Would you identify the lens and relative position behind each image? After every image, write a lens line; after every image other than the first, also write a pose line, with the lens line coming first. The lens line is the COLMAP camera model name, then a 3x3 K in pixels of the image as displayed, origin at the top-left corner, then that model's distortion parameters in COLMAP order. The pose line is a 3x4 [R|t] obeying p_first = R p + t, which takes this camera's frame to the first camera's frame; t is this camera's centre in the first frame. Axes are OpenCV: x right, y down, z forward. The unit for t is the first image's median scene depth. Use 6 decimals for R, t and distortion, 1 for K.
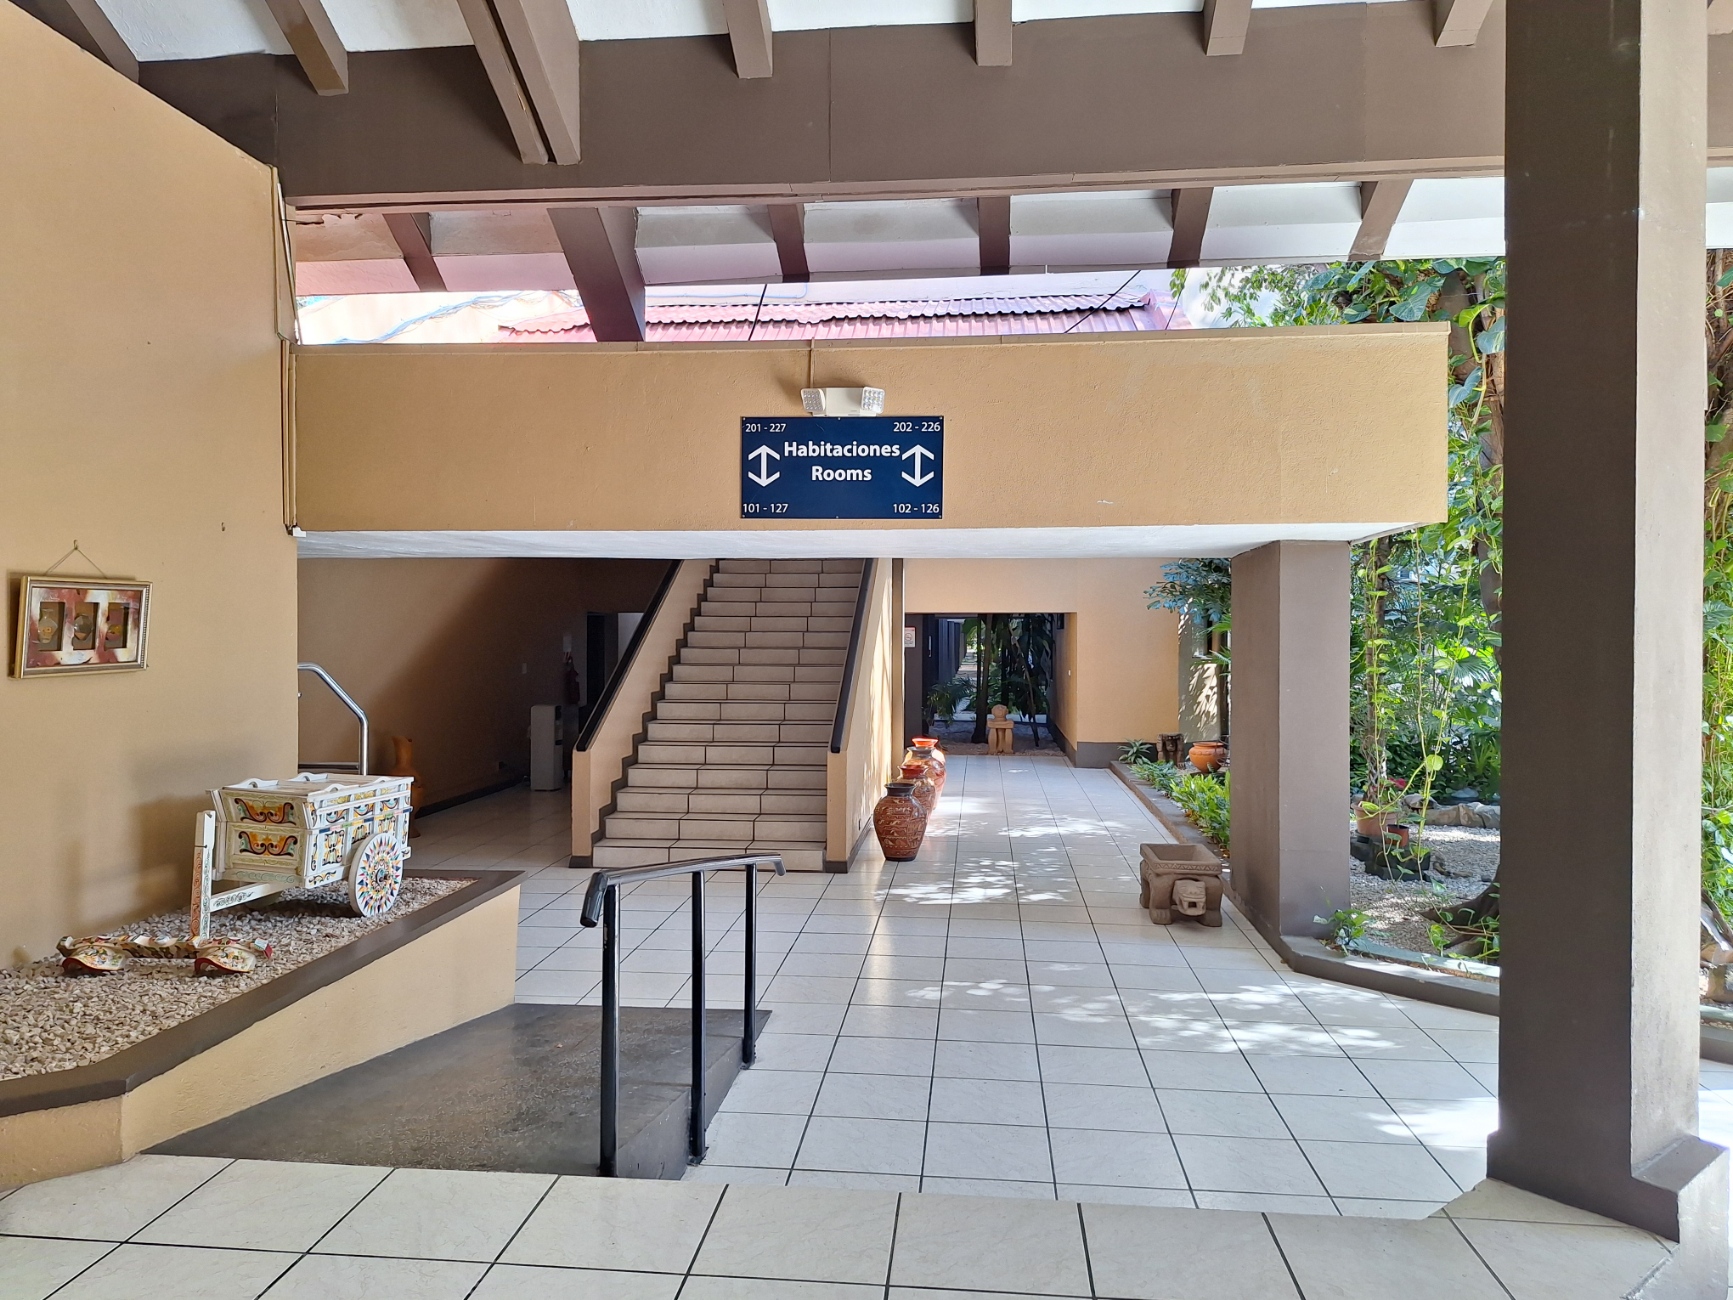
lens RADIAL K [[1195.9, 0, 865.3], [0, 1195.9, 643.2], [0, 0, 1]] dist [0.036263, -0.043466]
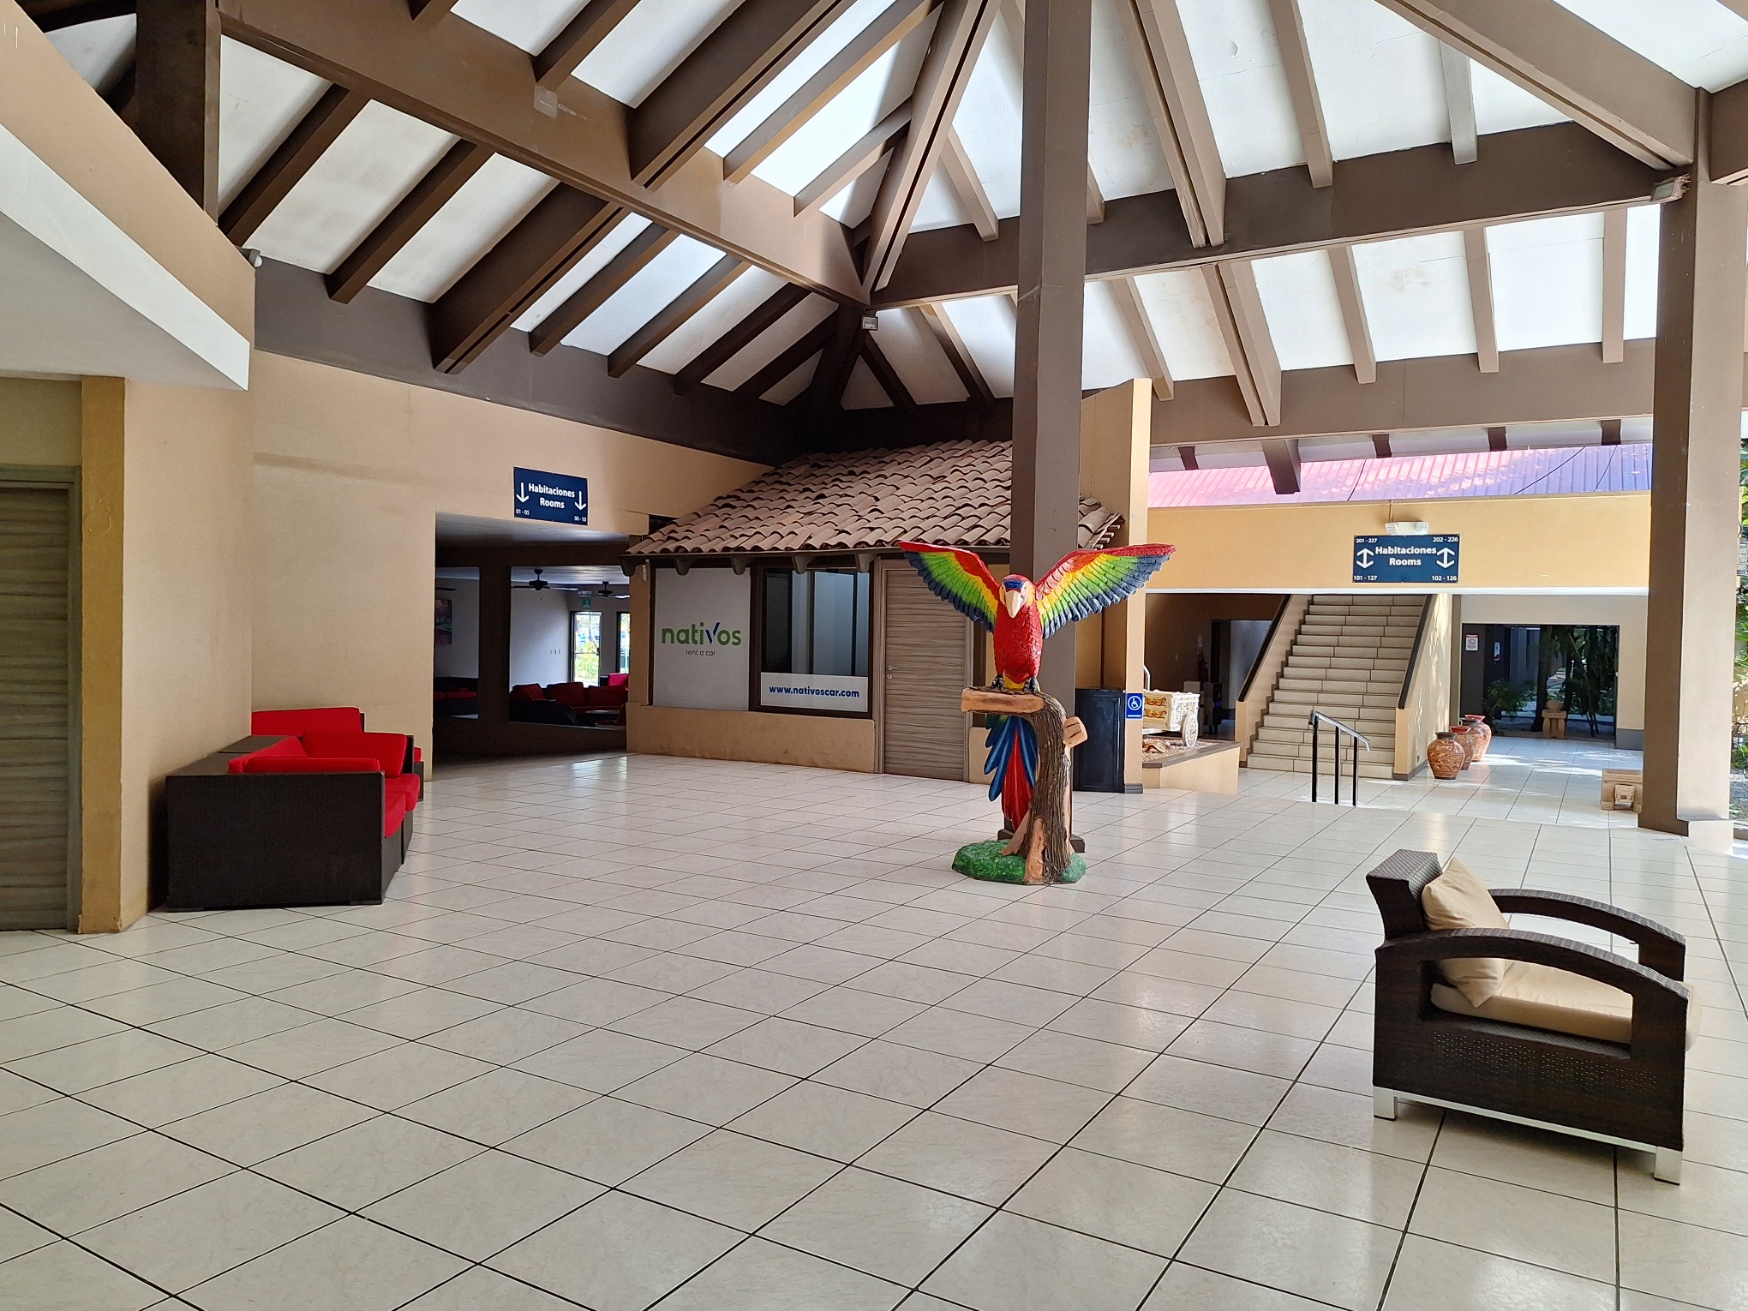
lens RADIAL K [[1206.2, 0, 846.5], [0, 1206.2, 638.6], [0, 0, 1]] dist [0.036263, -0.043466]
pose [[0.894510, 0.022107, -0.446501, 0.057425], [-0.024256, 0.999705, 0.000903, 0.016629], [0.446390, 0.010023, 0.894783, -1.358910]]
